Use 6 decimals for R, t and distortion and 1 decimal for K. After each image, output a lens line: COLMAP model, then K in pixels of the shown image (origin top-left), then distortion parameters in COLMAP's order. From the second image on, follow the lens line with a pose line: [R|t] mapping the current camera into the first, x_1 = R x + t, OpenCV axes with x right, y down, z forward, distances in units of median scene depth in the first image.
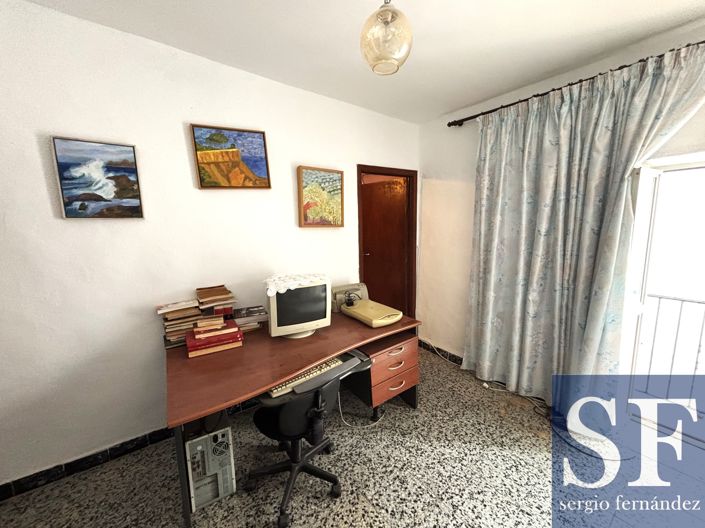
lens RADIAL K [[284.3, 0, 351.5], [0, 284.3, 262.6], [0, 0, 1]] dist [-0.002668, 0.000045]
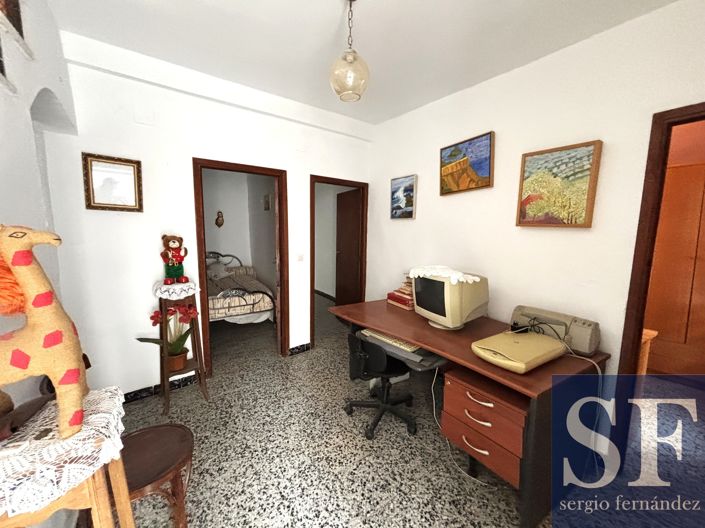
lens RADIAL K [[284.3, 0, 351.1], [0, 284.3, 263.9], [0, 0, 1]] dist [-0.002668, 0.000045]
pose [[-0.048367, 0.140548, -0.988892, 0.855791], [-0.151763, 0.977522, 0.146354, -0.076527], [0.987233, 0.157156, -0.025950, 0.662754]]
